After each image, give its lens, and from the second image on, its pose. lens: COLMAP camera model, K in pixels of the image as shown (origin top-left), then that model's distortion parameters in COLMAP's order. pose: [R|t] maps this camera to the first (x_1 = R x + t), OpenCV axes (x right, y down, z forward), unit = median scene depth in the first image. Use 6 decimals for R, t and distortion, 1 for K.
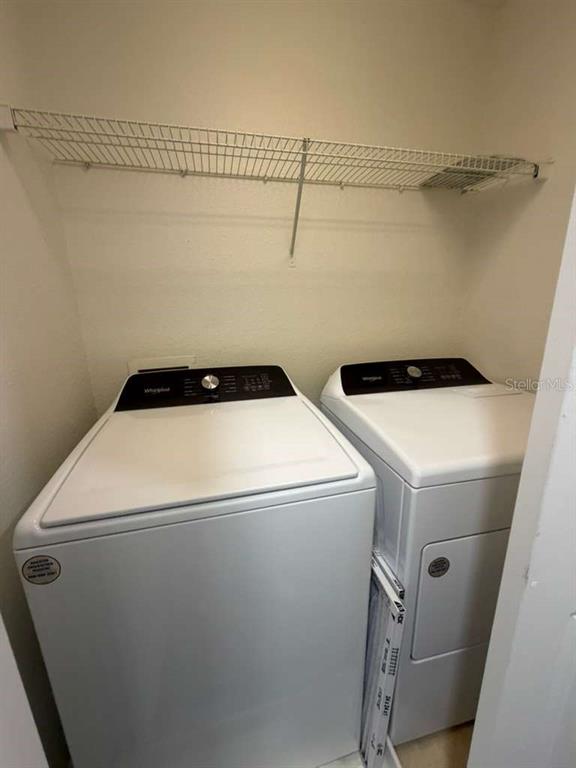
lens RADIAL K [[308.5, 0, 288.0], [0, 308.5, 384.0], [0, 0, 1]] dist [0.000369, 0.000134]
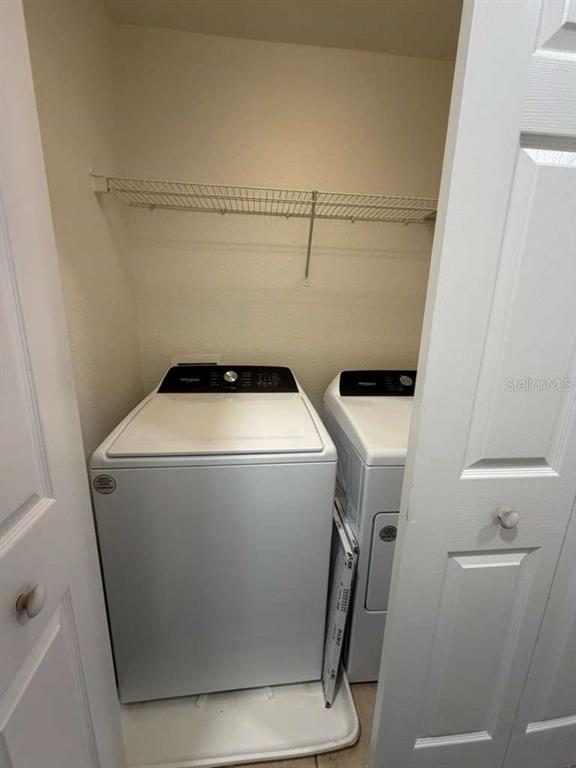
lens RADIAL K [[308.5, 0, 288.0], [0, 308.5, 384.0], [0, 0, 1]] dist [0.000369, 0.000134]
pose [[0.990203, 0.074017, -0.118402, 0.132020], [-0.075681, 0.997086, -0.009616, 0.019248], [0.117345, 0.018483, 0.992919, -0.222639]]
